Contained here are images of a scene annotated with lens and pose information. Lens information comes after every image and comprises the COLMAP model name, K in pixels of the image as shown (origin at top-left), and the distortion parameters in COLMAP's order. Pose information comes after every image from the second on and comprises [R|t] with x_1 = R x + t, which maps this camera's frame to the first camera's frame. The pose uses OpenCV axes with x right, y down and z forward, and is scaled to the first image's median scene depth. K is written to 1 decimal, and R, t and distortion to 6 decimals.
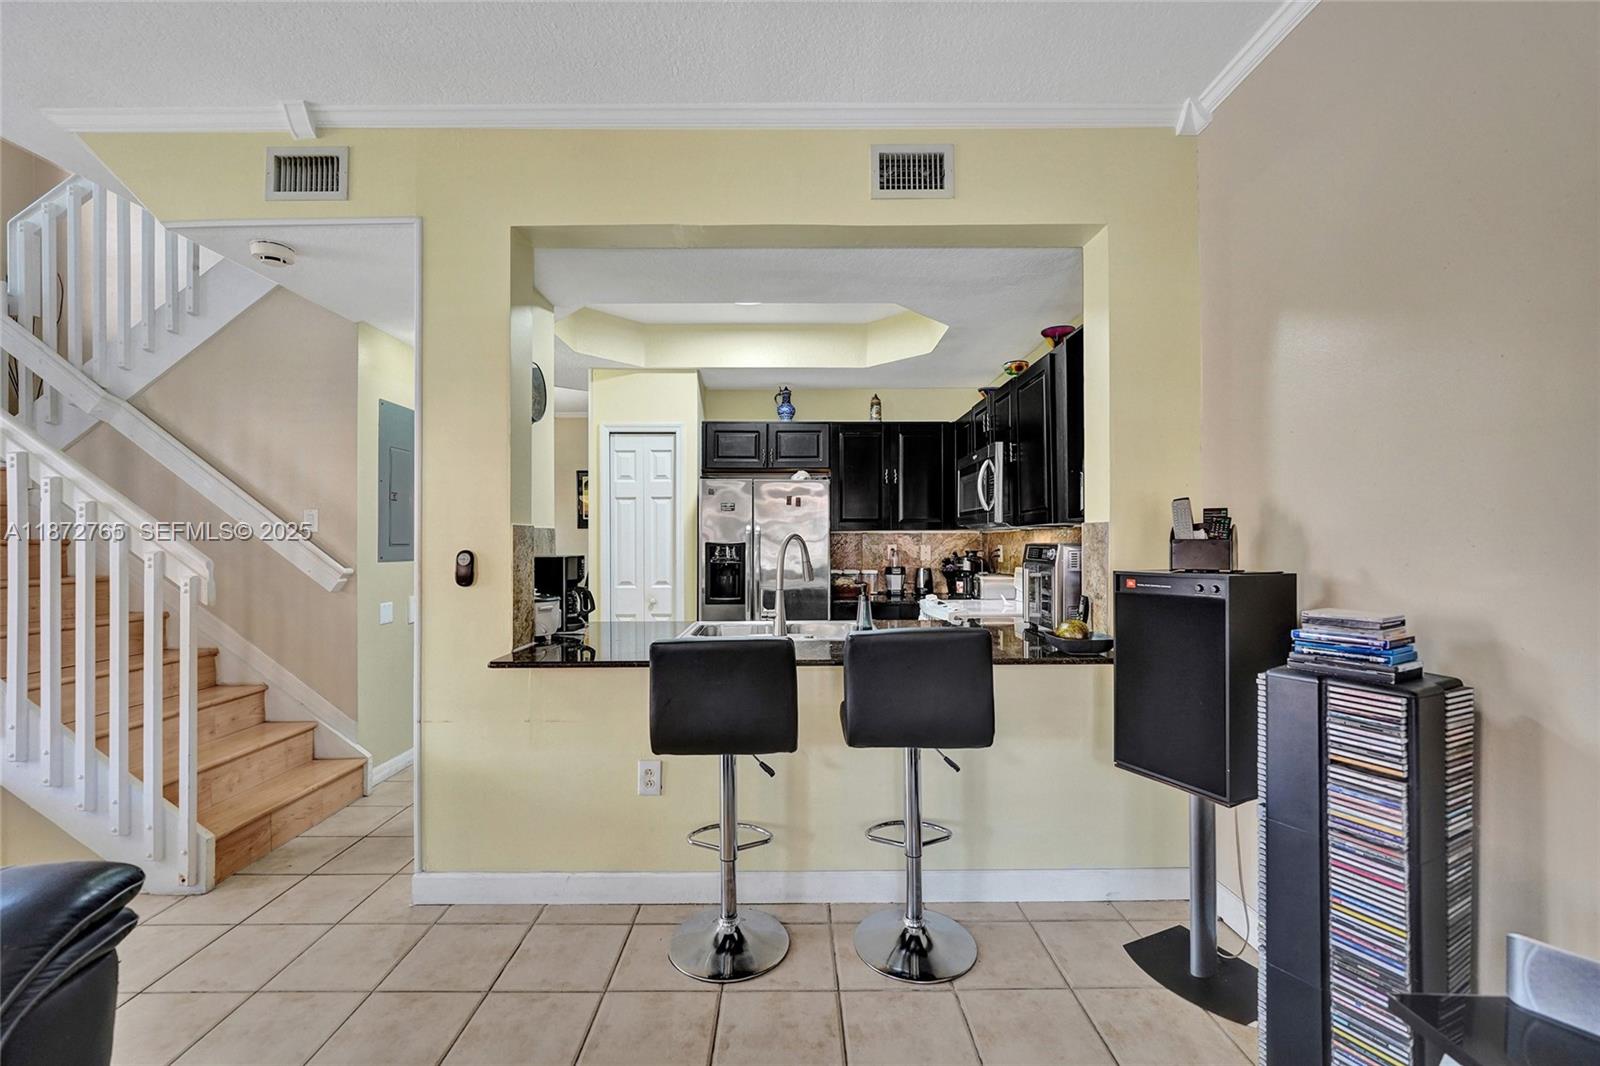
lens RADIAL K [[657.2, 0, 790.1], [0, 657.2, 536.9], [0, 0, 1]] dist [-0.005403, -0.000076]
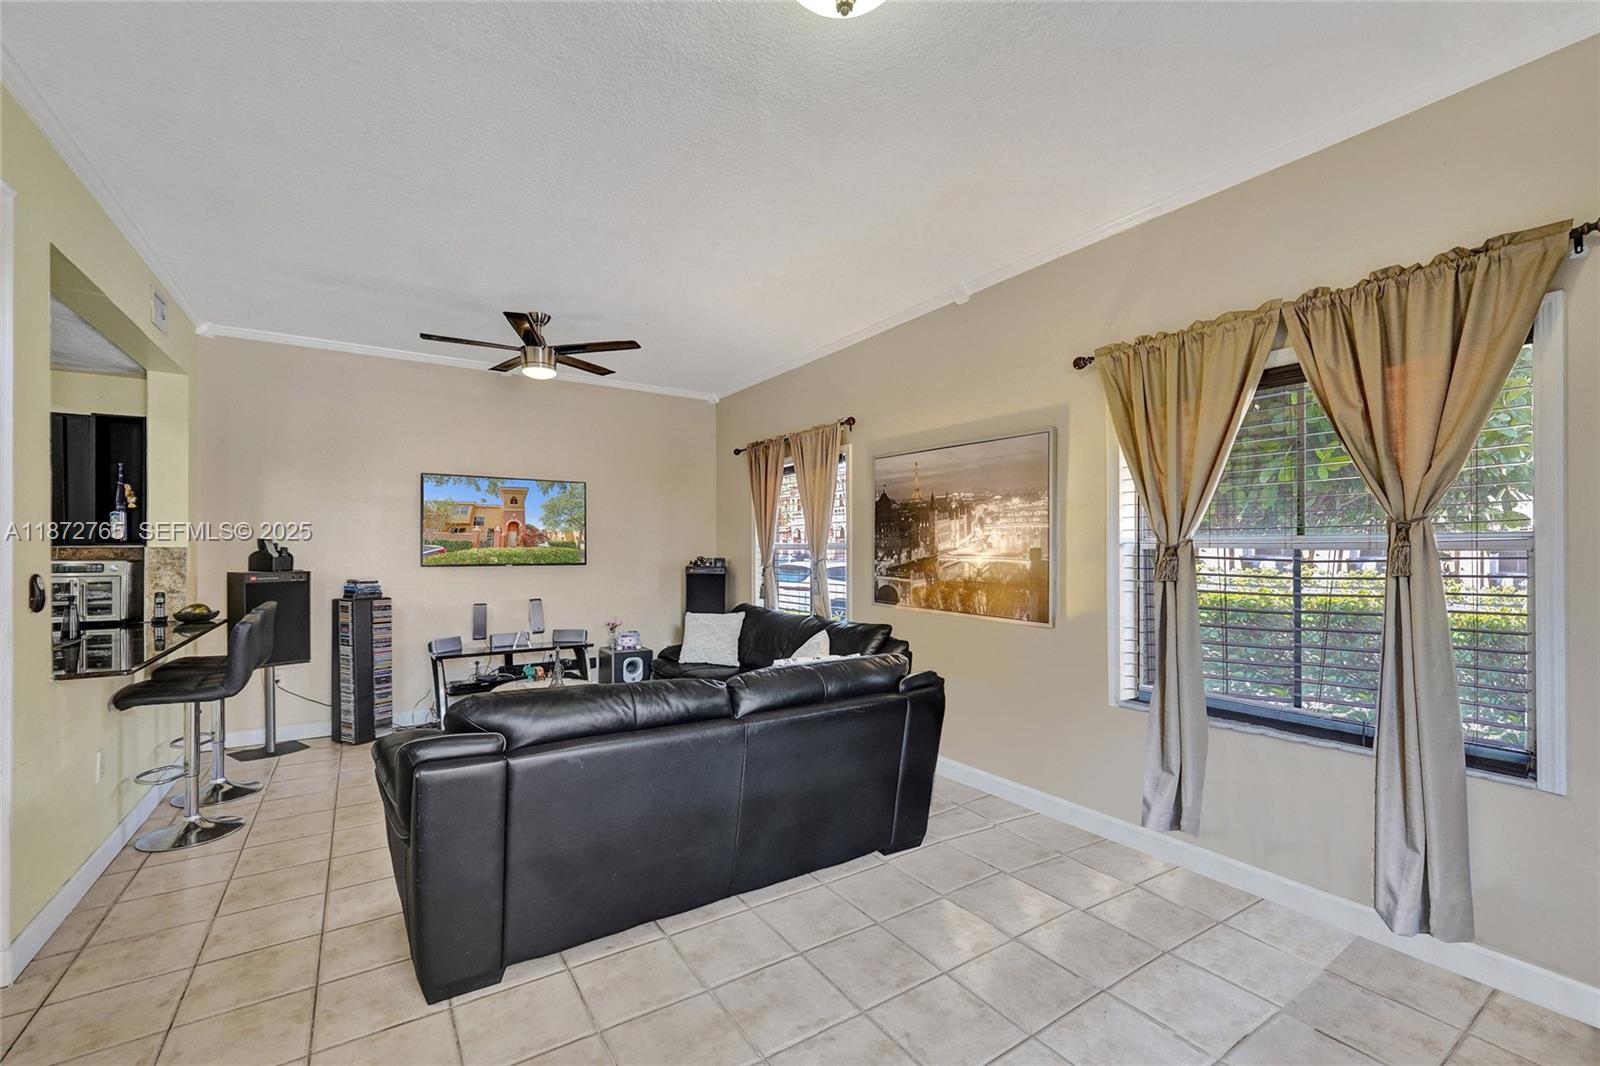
lens RADIAL K [[665.9, 0, 802.0], [0, 665.9, 546.7], [0, 0, 1]] dist [-0.002535, 0.000229]
pose [[-0.549428, 0.007587, 0.835506, -1.387308], [-0.001566, 0.999948, -0.010111, -0.006869], [-0.835539, -0.006864, -0.549388, 0.447499]]
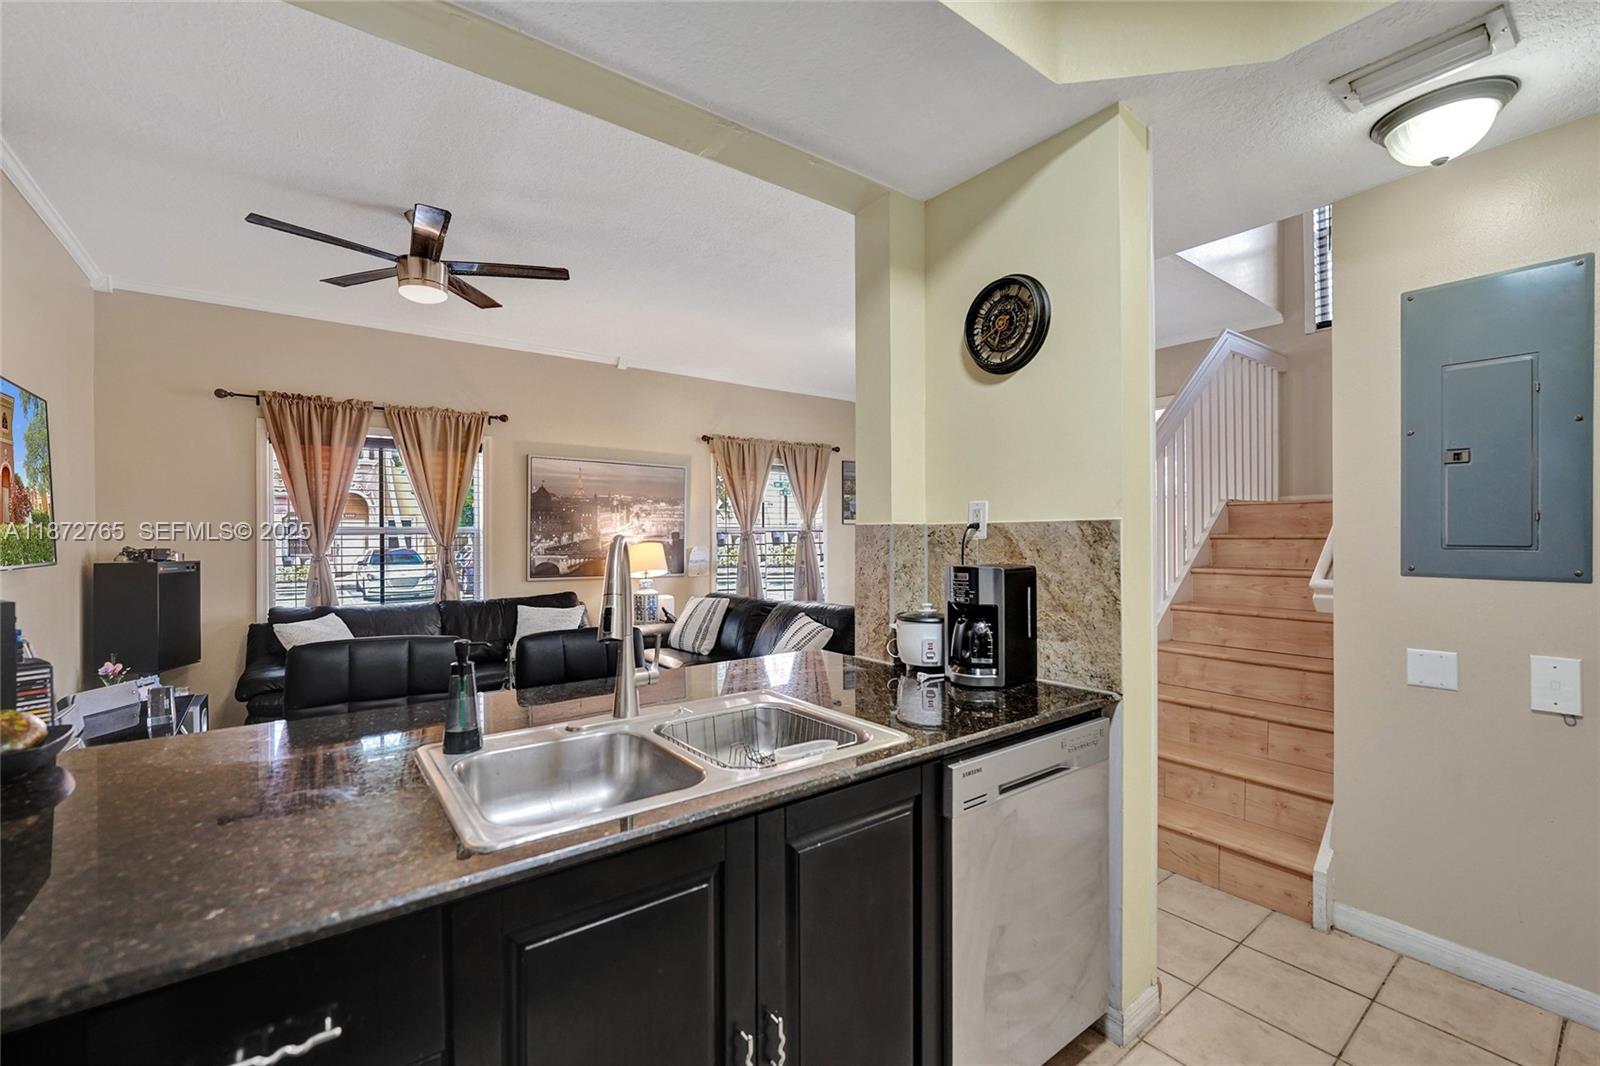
lens RADIAL K [[664.6, 0, 794.2], [0, 664.6, 537.5], [0, 0, 1]] dist [-0.010301, -0.000076]
pose [[-0.800793, 0.011129, -0.598837, 0.170986], [0.011137, 0.999931, 0.003689, -0.003808], [0.598837, -0.003716, -0.800862, 1.274568]]
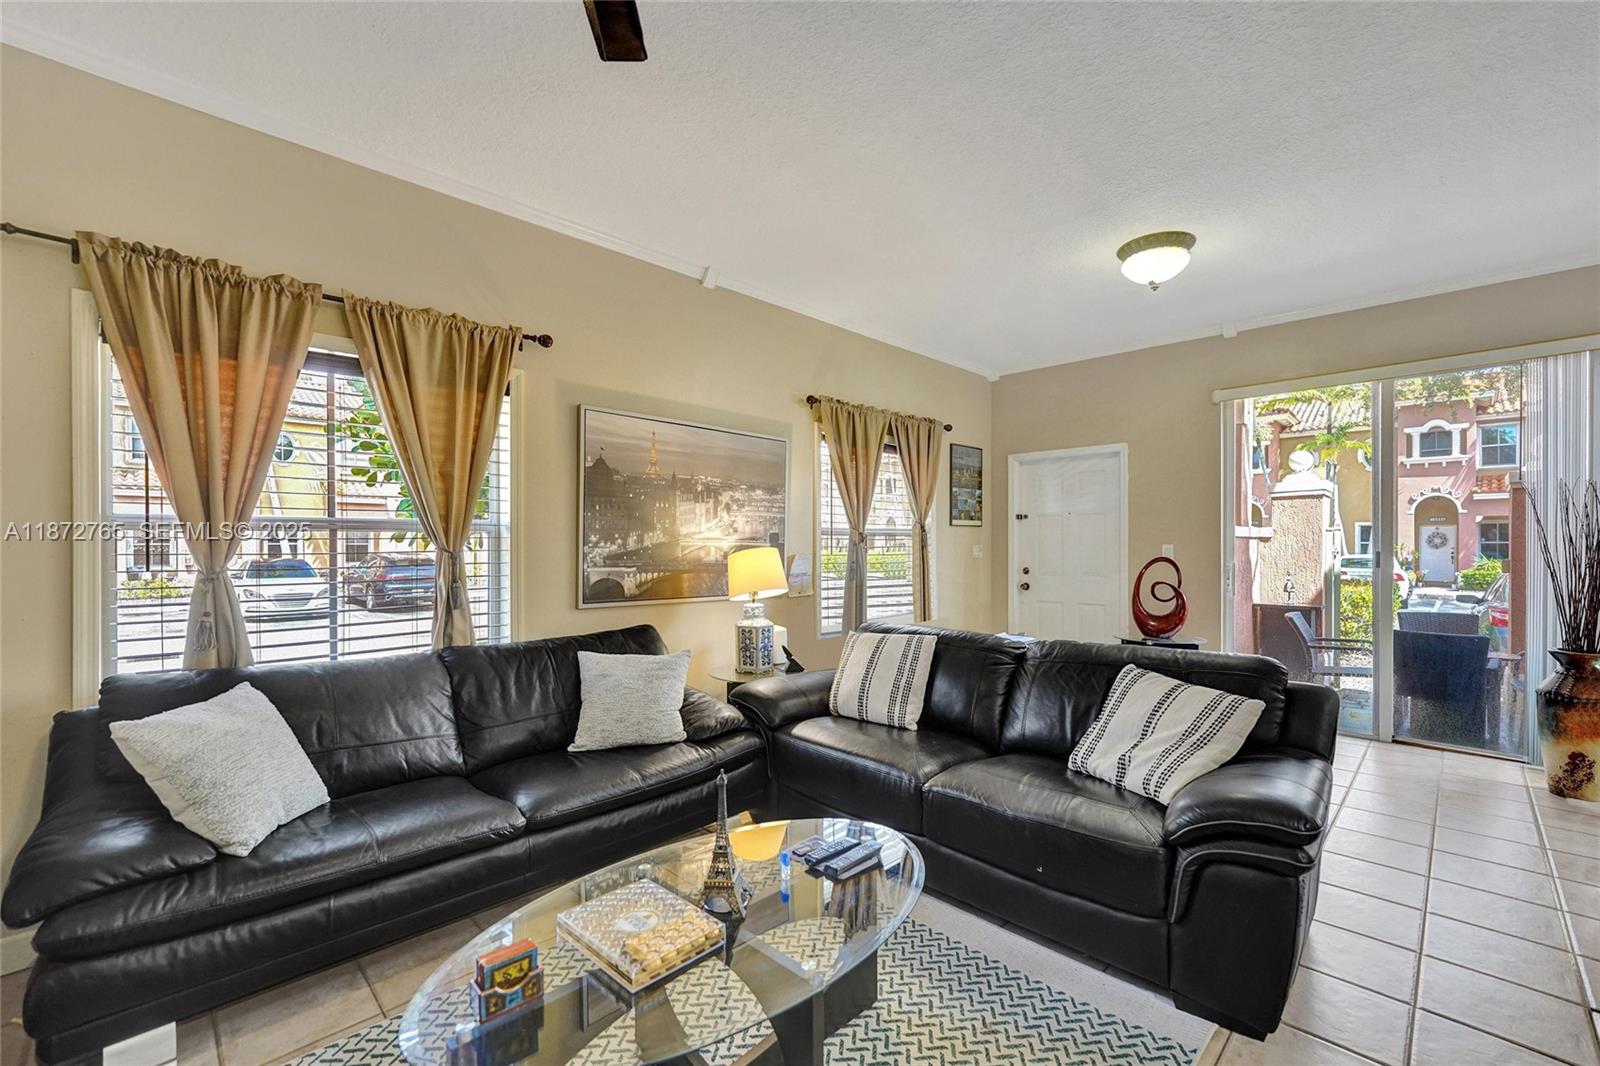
lens RADIAL K [[665.9, 0, 802.0], [0, 665.9, 546.7], [0, 0, 1]] dist [-0.002535, 0.000229]
pose [[-0.711902, 0.009337, -0.702216, 0.190330], [0.008572, 0.999953, 0.004606, 0.005535], [0.702226, -0.002740, -0.711949, 0.523190]]
